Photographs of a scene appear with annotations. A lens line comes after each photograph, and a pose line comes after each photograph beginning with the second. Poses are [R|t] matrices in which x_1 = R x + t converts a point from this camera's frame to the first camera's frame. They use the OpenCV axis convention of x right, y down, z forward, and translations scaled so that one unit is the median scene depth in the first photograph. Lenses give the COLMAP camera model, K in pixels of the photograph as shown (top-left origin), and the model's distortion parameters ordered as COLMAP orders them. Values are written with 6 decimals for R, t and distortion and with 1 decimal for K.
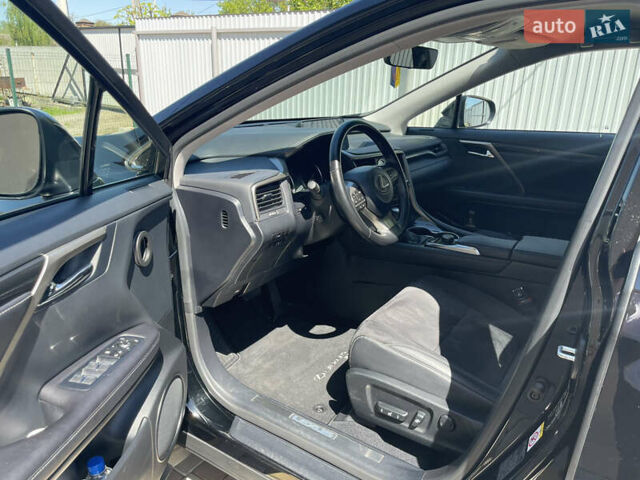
lens RADIAL K [[483.9, 0, 318.5], [0, 483.9, 236.1], [0, 0, 1]] dist [0.070465, -0.101058]
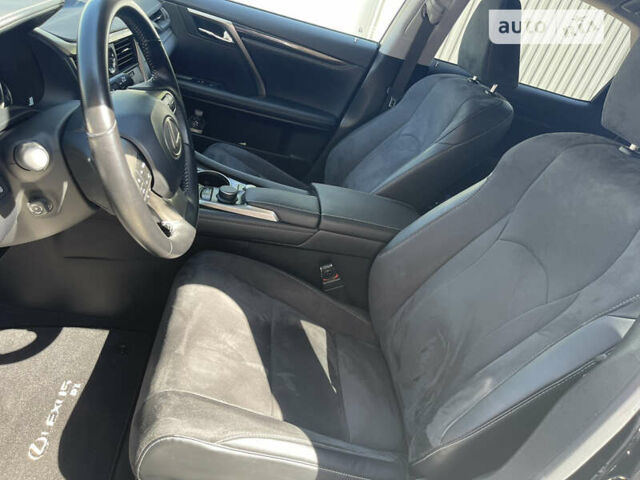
lens RADIAL K [[483.9, 0, 318.5], [0, 483.9, 236.1], [0, 0, 1]] dist [0.070465, -0.101058]
pose [[0.756623, -0.130046, 0.640788, -0.095426], [-0.075212, 0.956206, 0.282868, -0.161138], [-0.649511, -0.262219, 0.713706, 0.488959]]
